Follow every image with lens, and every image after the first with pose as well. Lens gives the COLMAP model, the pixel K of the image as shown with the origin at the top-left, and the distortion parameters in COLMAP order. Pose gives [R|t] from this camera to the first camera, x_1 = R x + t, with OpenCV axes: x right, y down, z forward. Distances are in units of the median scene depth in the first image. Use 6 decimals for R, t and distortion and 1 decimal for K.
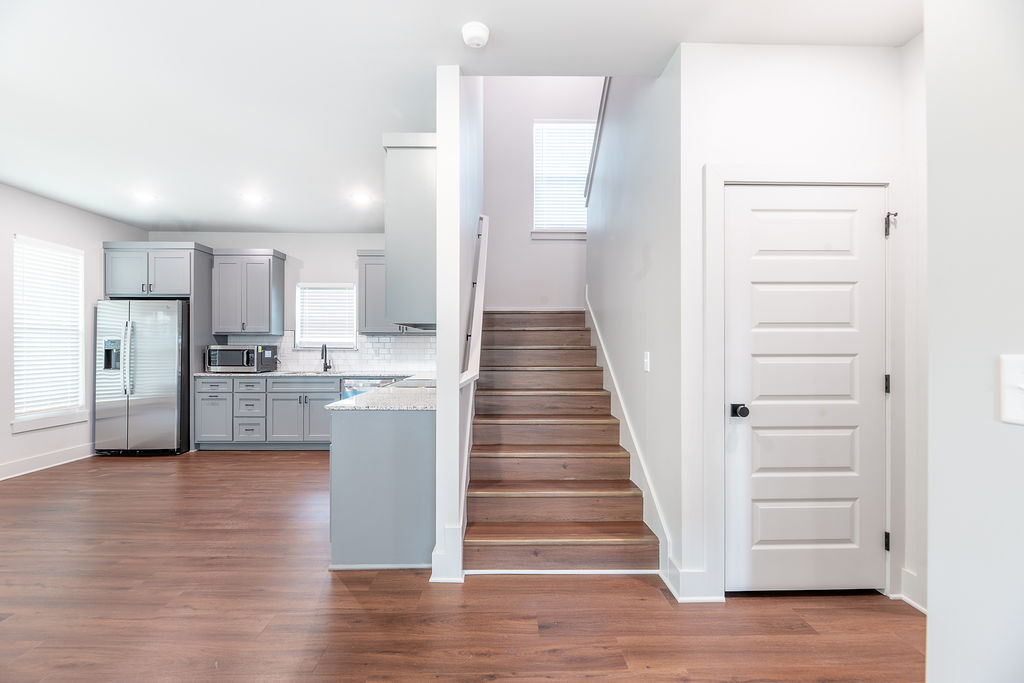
lens RADIAL K [[427.0, 0, 513.4], [0, 427.0, 346.6], [0, 0, 1]] dist [-0.001314, -0.000140]
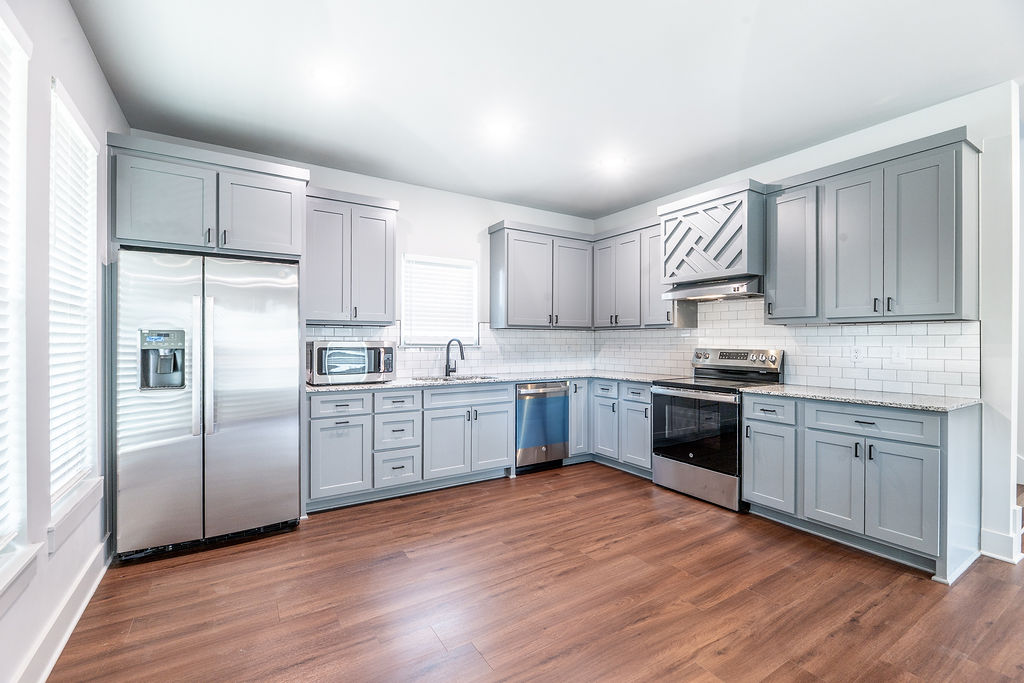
lens RADIAL K [[434.7, 0, 512.0], [0, 434.7, 341.5], [0, 0, 1]] dist [-0.001346, -0.000205]
pose [[0.857004, 0.000338, 0.515310, -1.039259], [-0.000123, 1.000000, -0.000451, -0.002946], [-0.515310, 0.000323, 0.857004, 0.413105]]
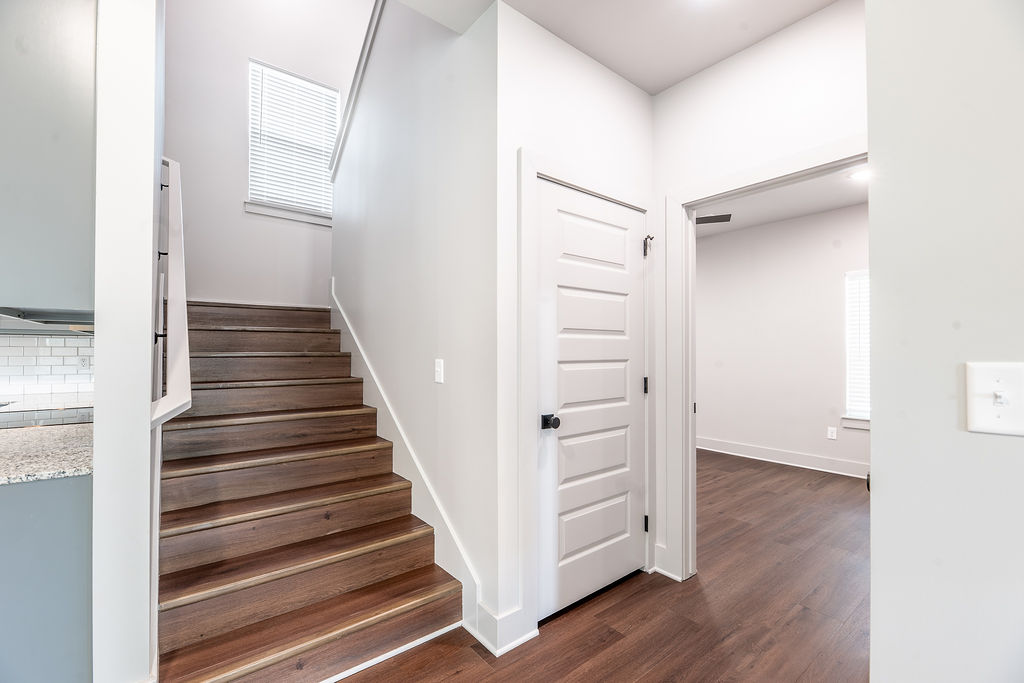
lens RADIAL K [[427.0, 0, 513.4], [0, 427.0, 346.6], [0, 0, 1]] dist [-0.001314, -0.000140]
pose [[0.795410, 0.005960, 0.606042, -0.053700], [0.001685, 0.999926, -0.012044, -0.001584], [-0.606069, 0.010601, 0.795341, 0.163377]]
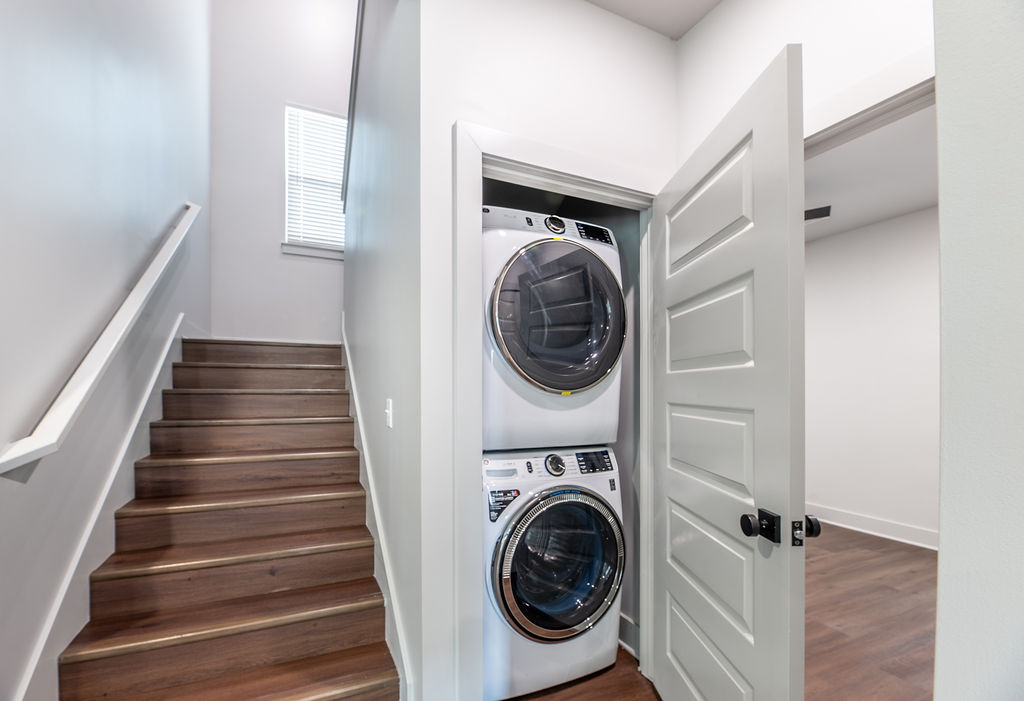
lens RADIAL K [[434.2, 0, 487.3], [0, 434.2, 383.7], [0, 0, 1]] dist [-0.007000, -0.000399]
pose [[0.922817, 0.006941, 0.385176, 0.124099], [-0.002282, 0.999919, -0.012552, -0.002898], [-0.385232, 0.010705, 0.922758, 0.186370]]
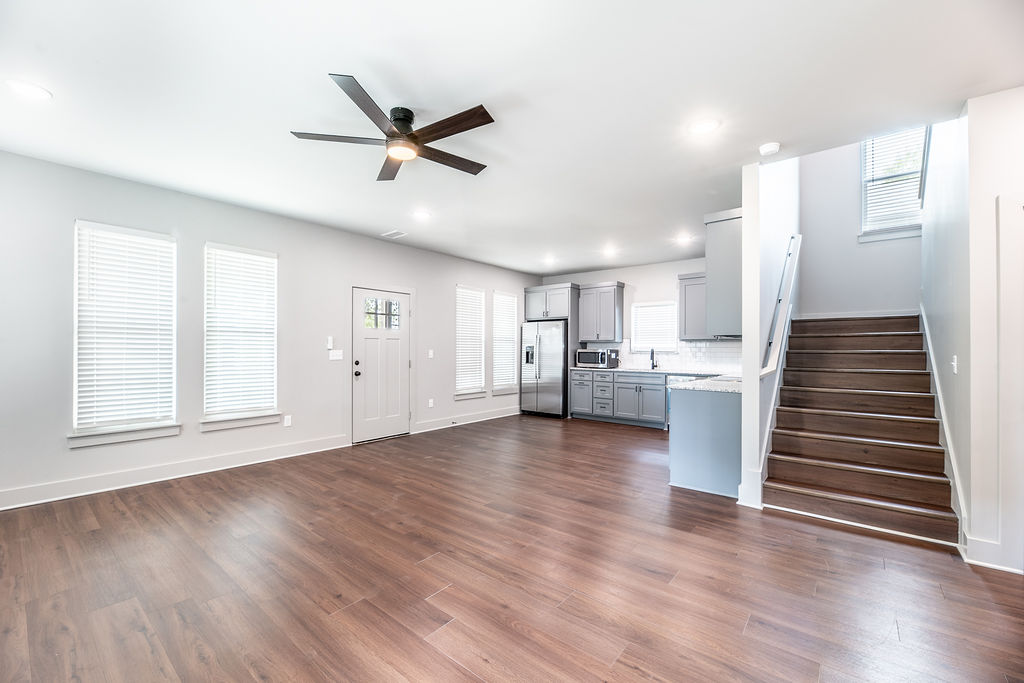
lens RADIAL K [[425.8, 0, 497.7], [0, 425.8, 348.9], [0, 0, 1]] dist [-0.002452, -0.000506]
pose [[0.747482, 0.001115, -0.664281, 0.103898], [-0.004509, 0.999984, -0.003396, 0.002125], [0.664267, 0.005534, 0.747475, -0.421802]]
